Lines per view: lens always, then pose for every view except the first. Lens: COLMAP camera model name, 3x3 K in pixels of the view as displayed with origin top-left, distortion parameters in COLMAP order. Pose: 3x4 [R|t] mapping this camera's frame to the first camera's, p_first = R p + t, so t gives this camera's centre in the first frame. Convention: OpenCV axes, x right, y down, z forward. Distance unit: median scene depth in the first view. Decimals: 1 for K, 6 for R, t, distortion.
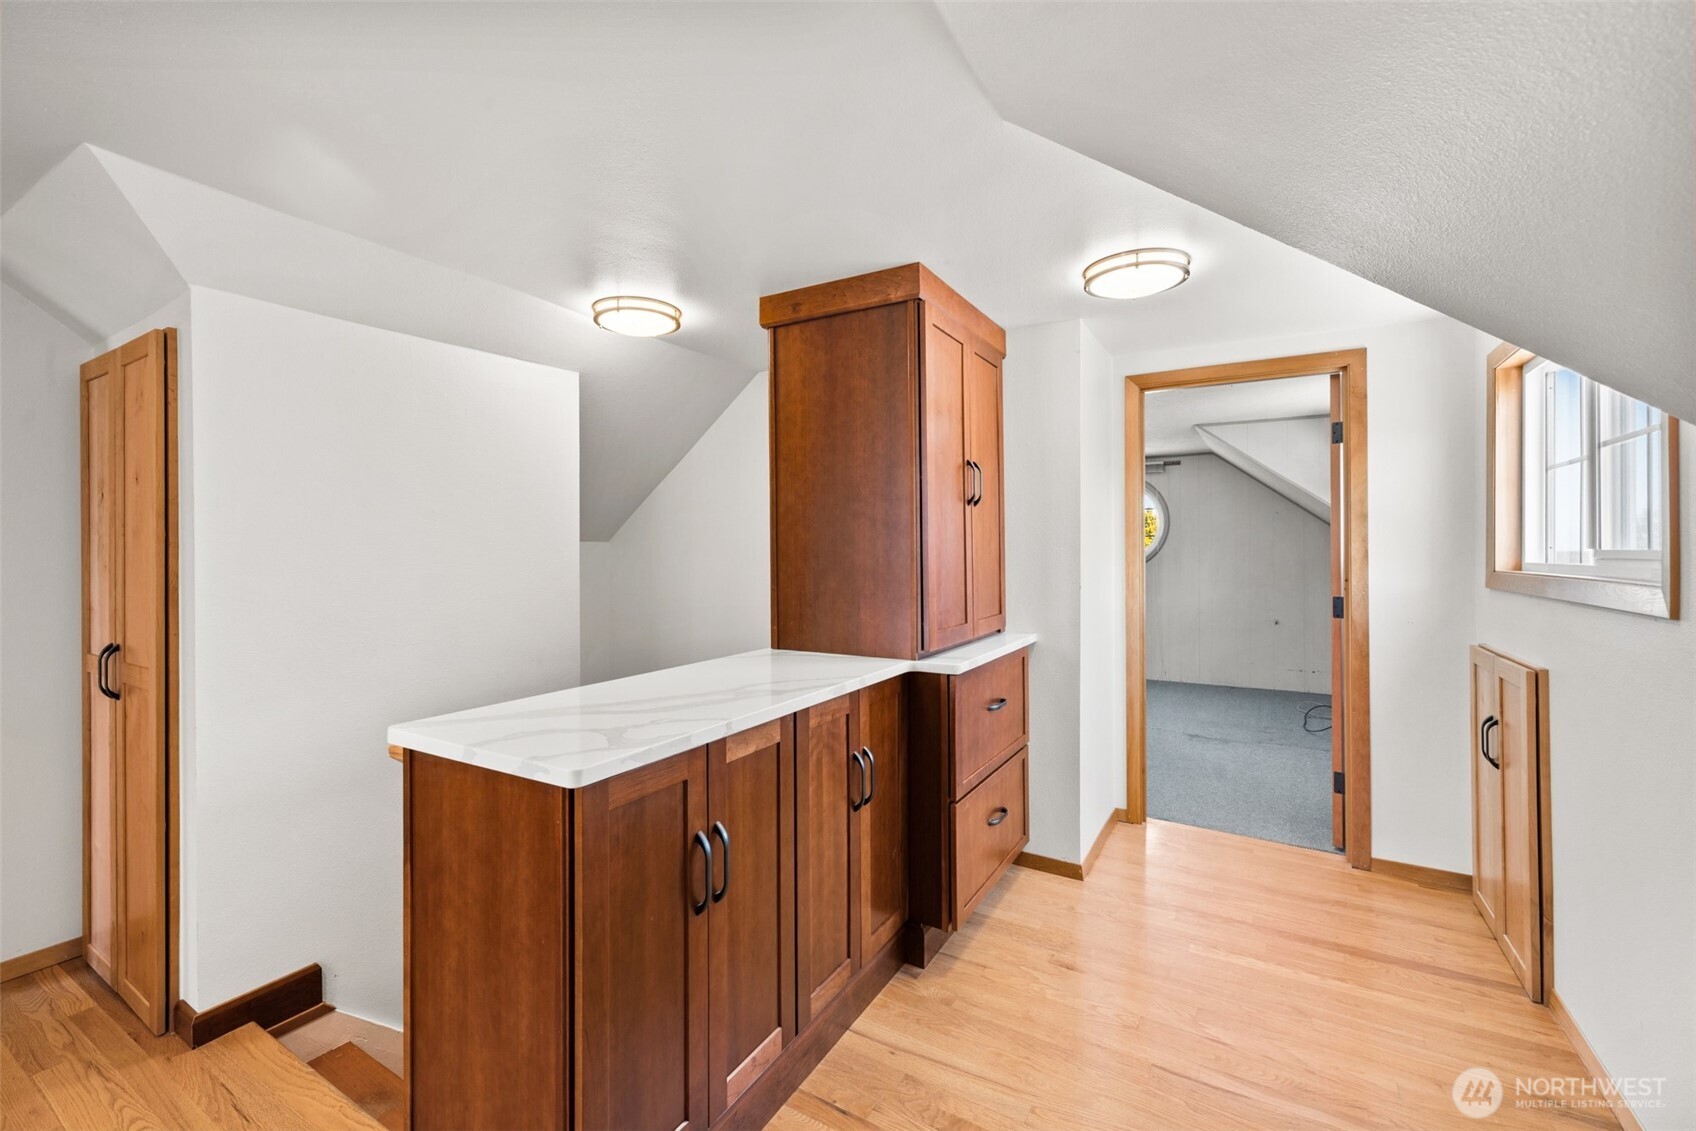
lens RADIAL K [[723.5, 0, 848.2], [0, 723.5, 552.9], [0, 0, 1]] dist [0.000412, 0.000050]
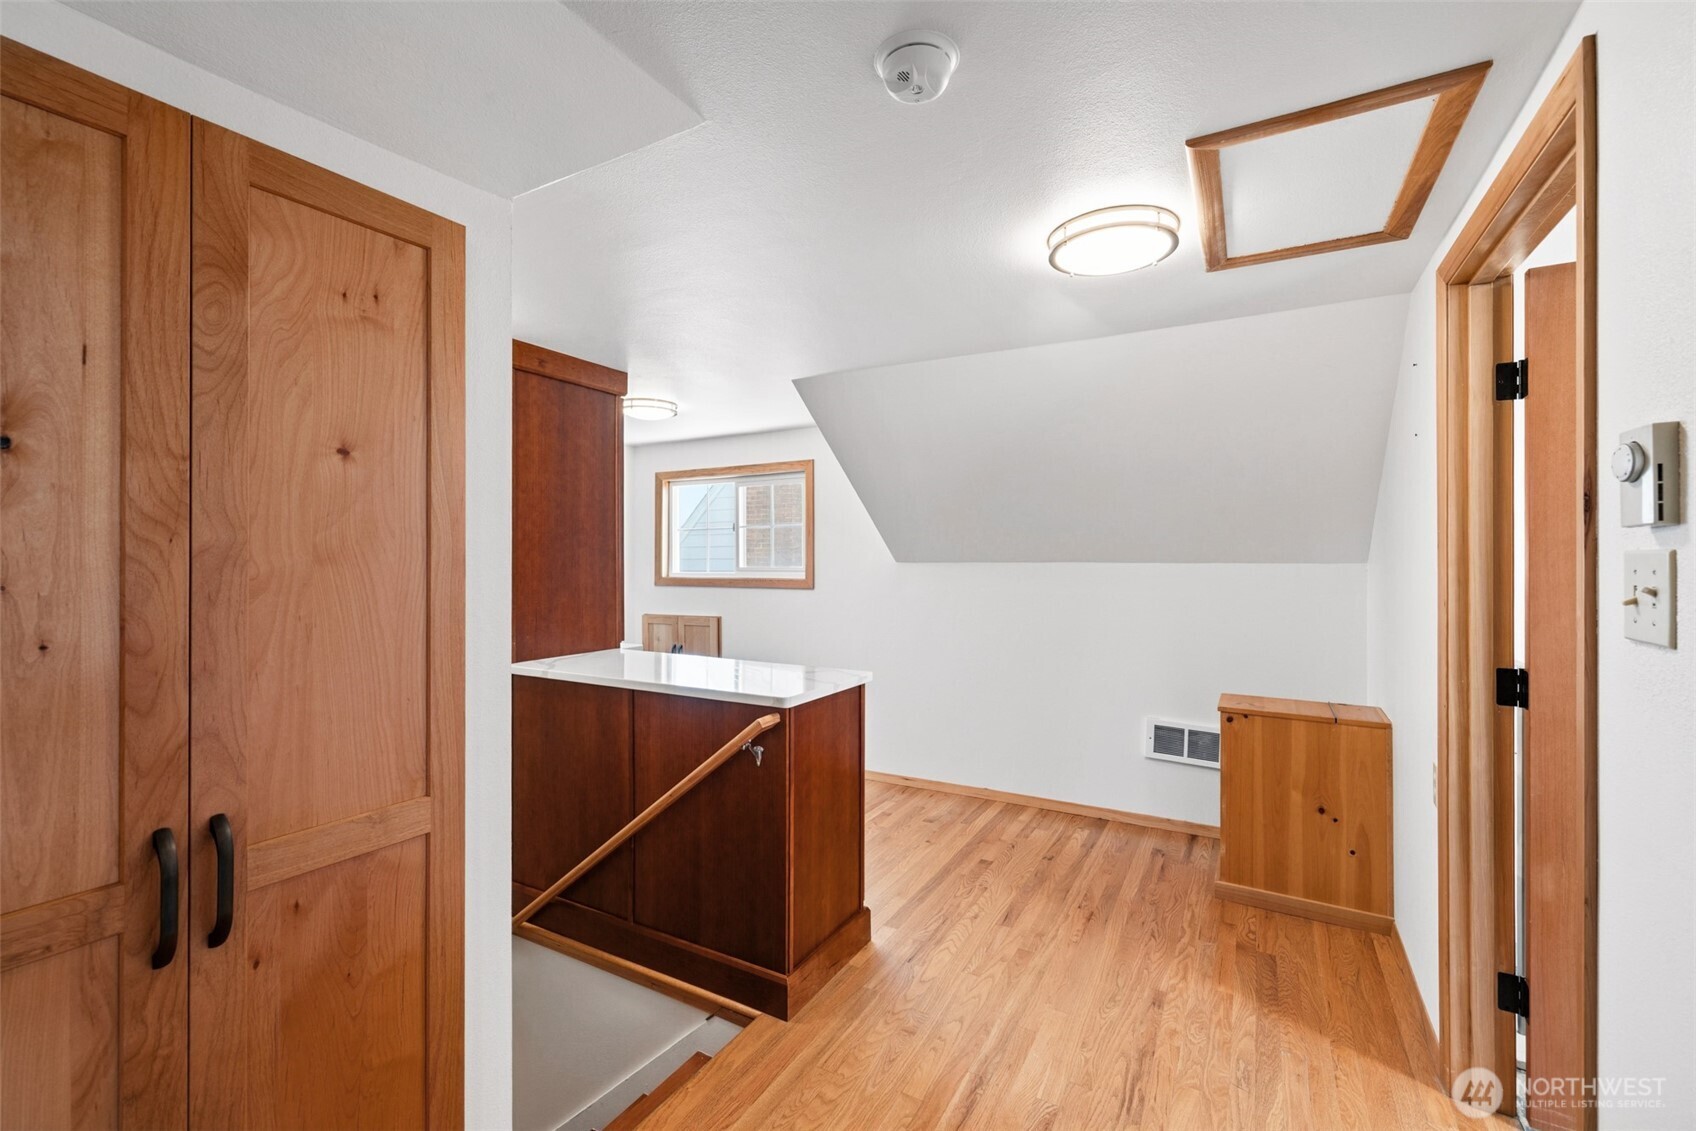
lens RADIAL K [[723.5, 0, 847.6], [0, 723.5, 562.3], [0, 0, 1]] dist [0.000412, 0.000050]
pose [[-0.021980, -0.001166, 0.999758, -1.249195], [0.001267, 0.999998, 0.001194, -0.021064], [-0.999758, 0.001293, -0.021978, 0.540796]]
